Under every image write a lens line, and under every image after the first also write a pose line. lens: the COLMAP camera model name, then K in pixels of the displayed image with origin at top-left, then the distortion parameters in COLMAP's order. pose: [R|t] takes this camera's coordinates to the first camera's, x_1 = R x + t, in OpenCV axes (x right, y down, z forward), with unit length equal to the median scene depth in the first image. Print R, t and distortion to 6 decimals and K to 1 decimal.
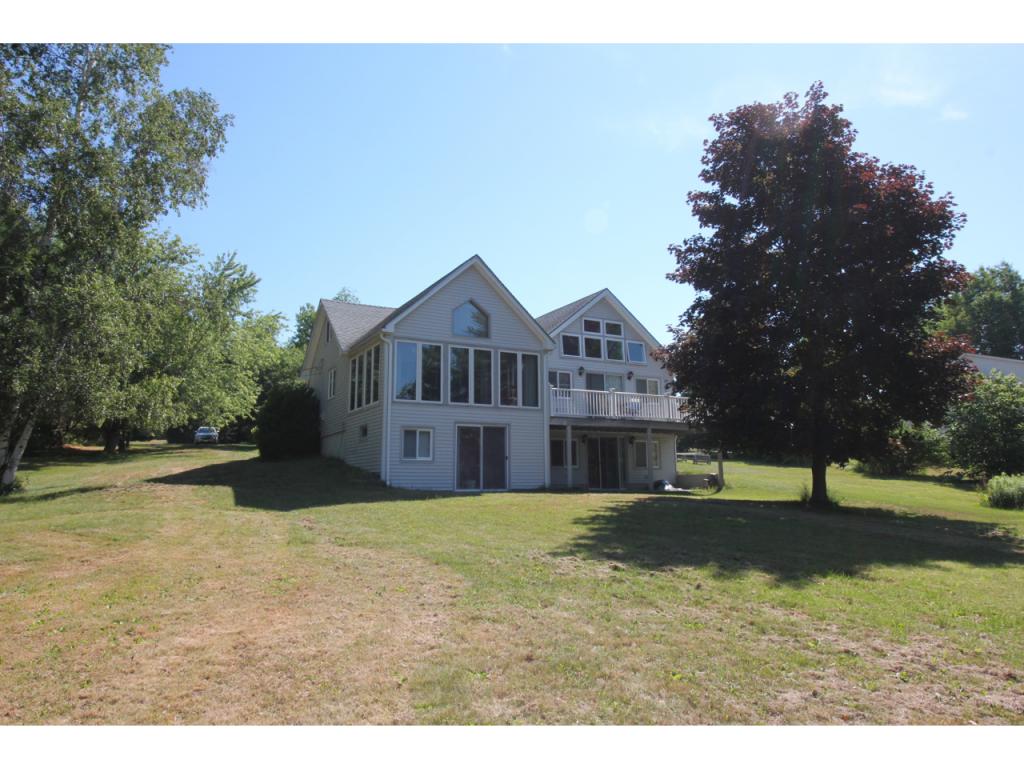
lens RADIAL K [[683.2, 0, 508.4], [0, 683.2, 386.1], [0, 0, 1]] dist [-0.002279, -0.001358]
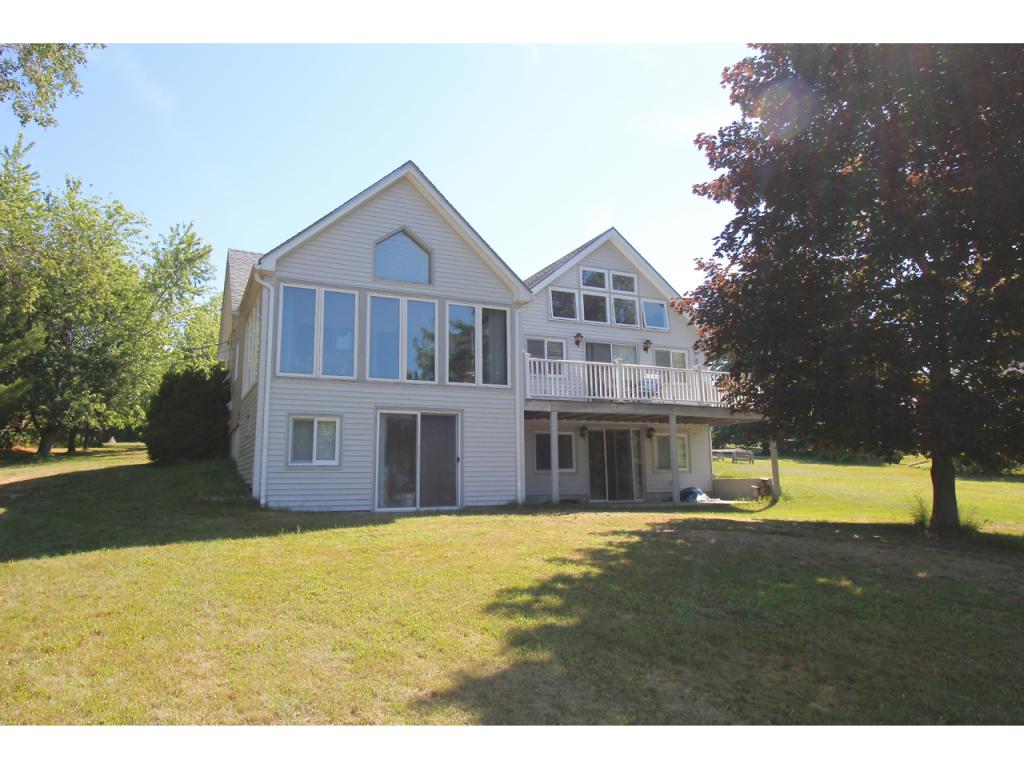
lens RADIAL K [[683.2, 0, 507.9], [0, 683.2, 381.4], [0, 0, 1]] dist [-0.002279, -0.001358]
pose [[0.998854, -0.014263, -0.045691, 0.075932], [0.014077, 0.999891, -0.004378, 0.030056], [0.045749, 0.003730, 0.998946, 0.316917]]
